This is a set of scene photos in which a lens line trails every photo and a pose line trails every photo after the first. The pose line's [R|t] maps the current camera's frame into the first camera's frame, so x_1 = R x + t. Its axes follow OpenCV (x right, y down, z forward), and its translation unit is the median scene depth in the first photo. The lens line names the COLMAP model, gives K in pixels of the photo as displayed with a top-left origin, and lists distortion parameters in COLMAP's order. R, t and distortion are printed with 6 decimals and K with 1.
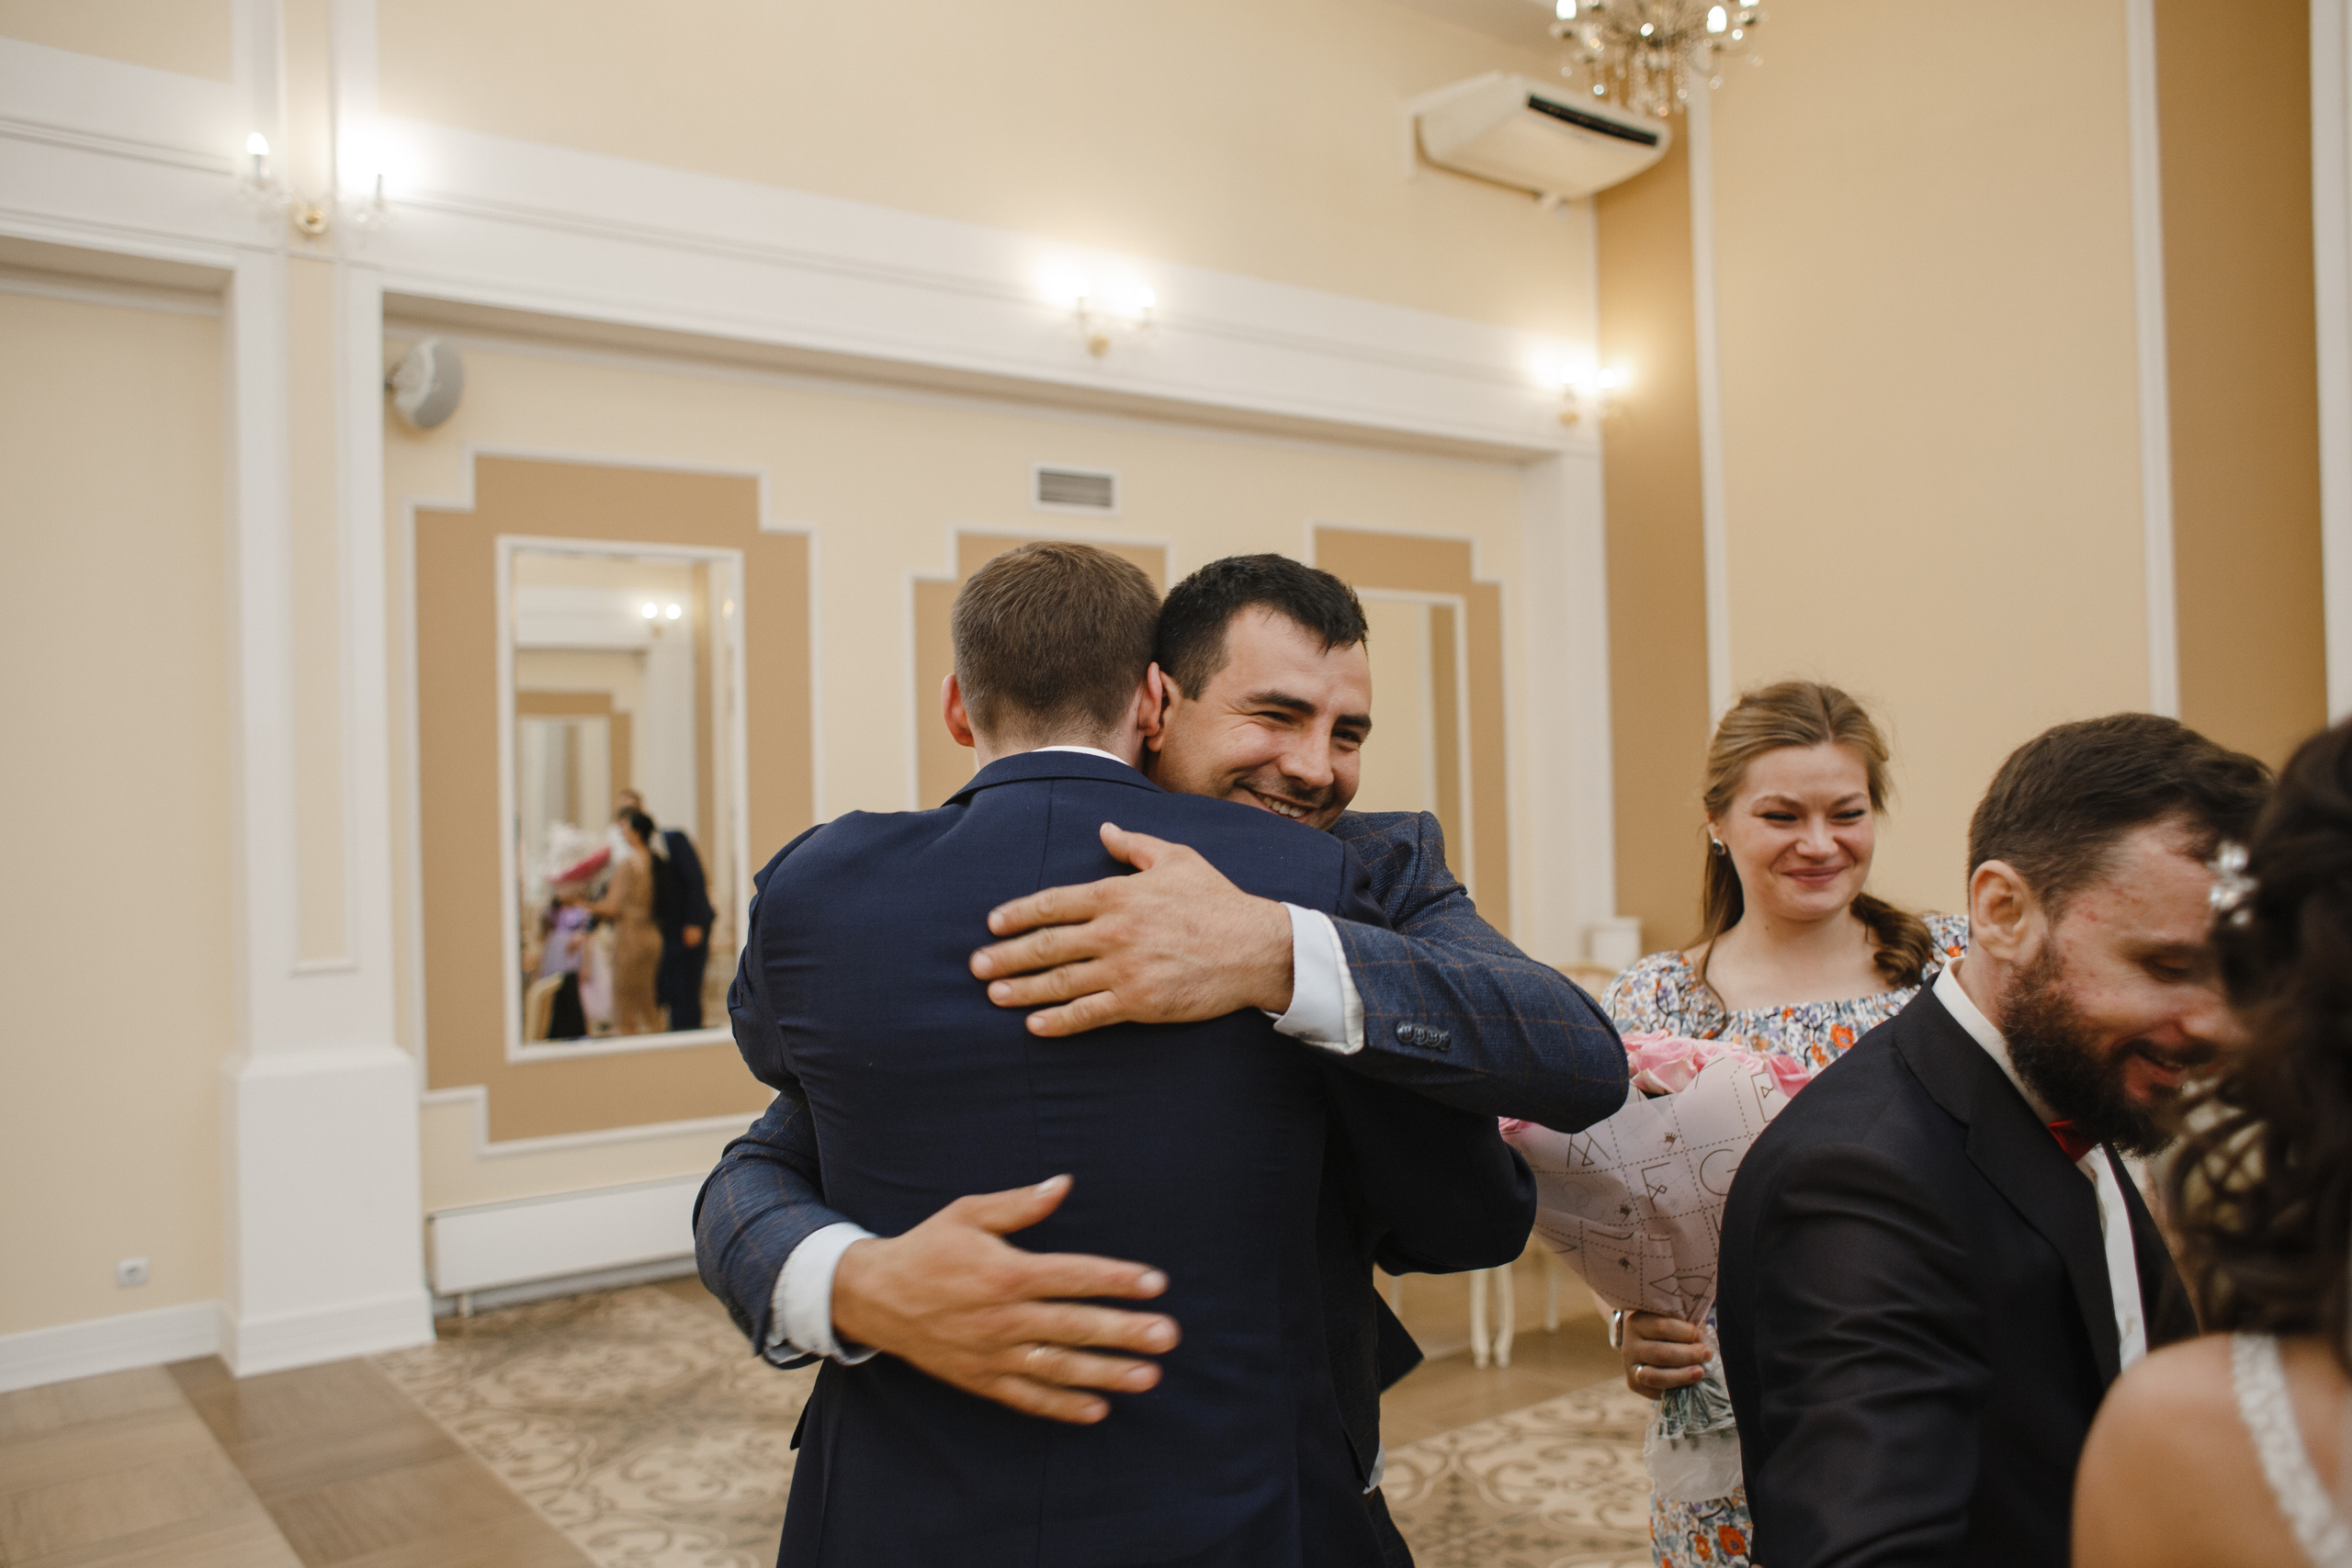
lens RADIAL K [[1915.3, 0, 1166.4], [0, 1915.3, 790.1], [0, 0, 1]] dist [-0.086249, 0.132983]
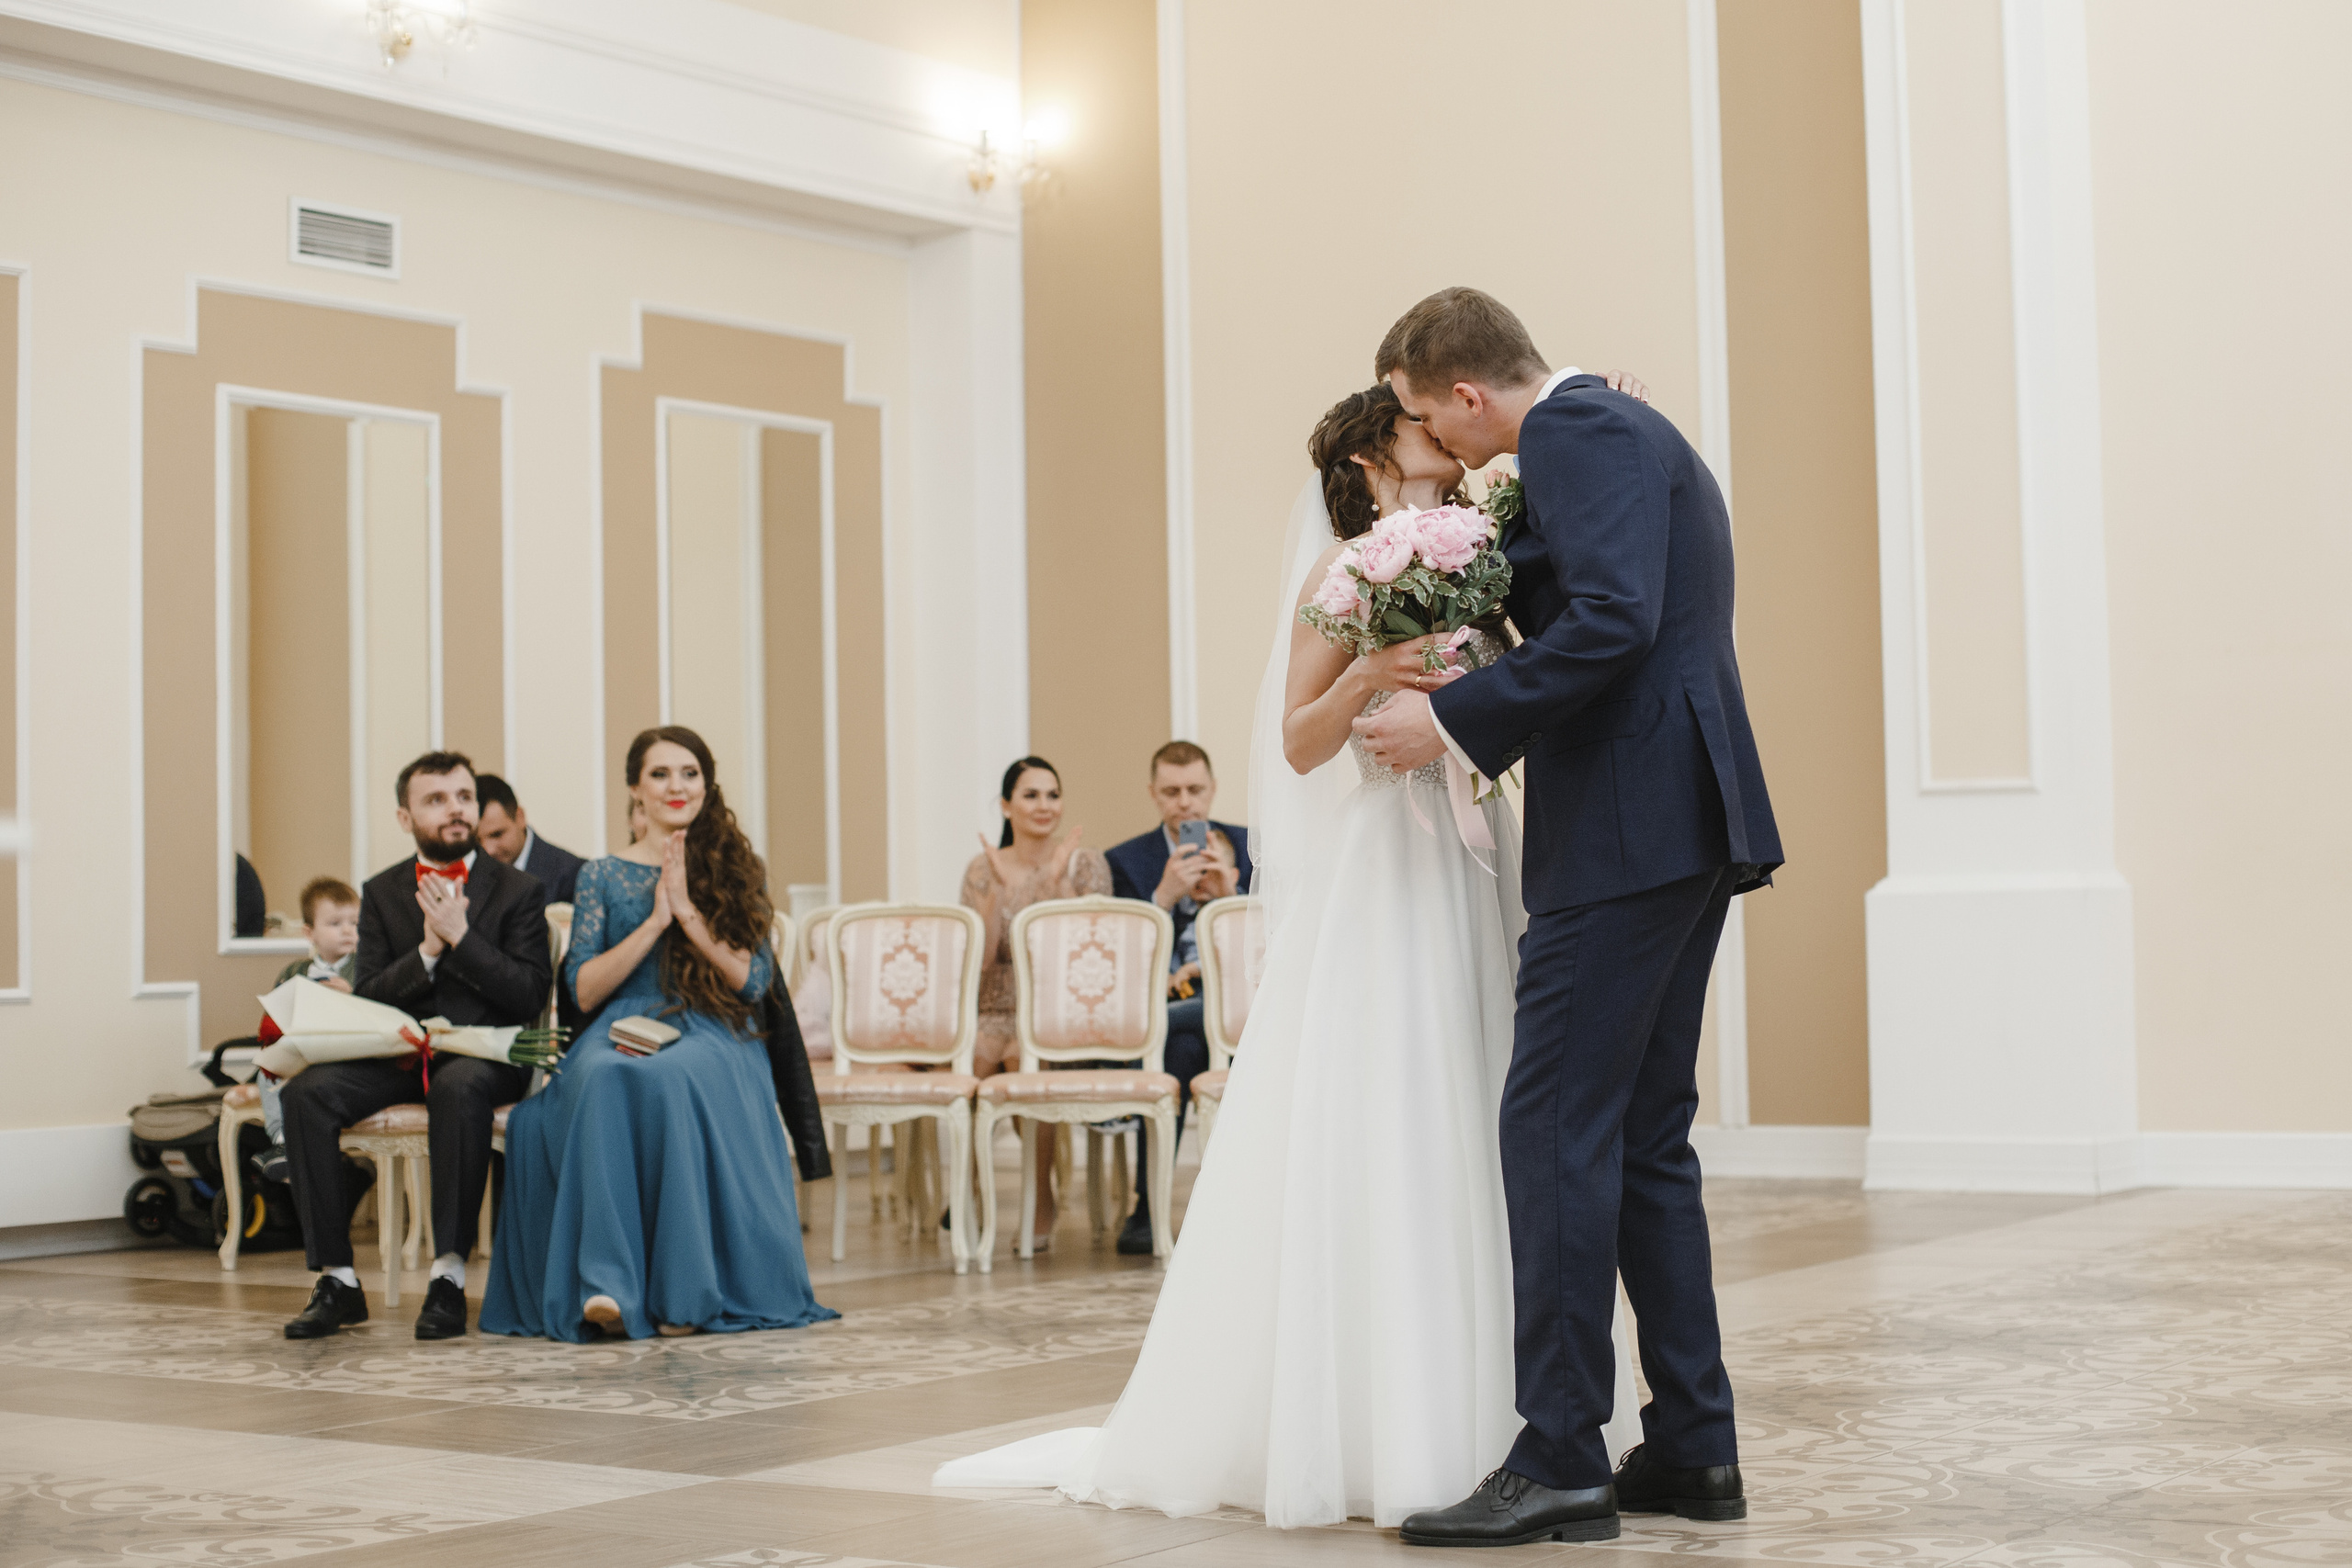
lens RADIAL K [[3916.4, 0, 1183.9], [0, 3916.4, 764.5], [0, 0, 1]] dist [0.010982, 0.000000]
pose [[0.949496, 0.025476, 0.312743, -0.262189], [-0.016276, 0.999356, -0.031994, 0.107123], [-0.313356, 0.025288, 0.949299, -0.639931]]
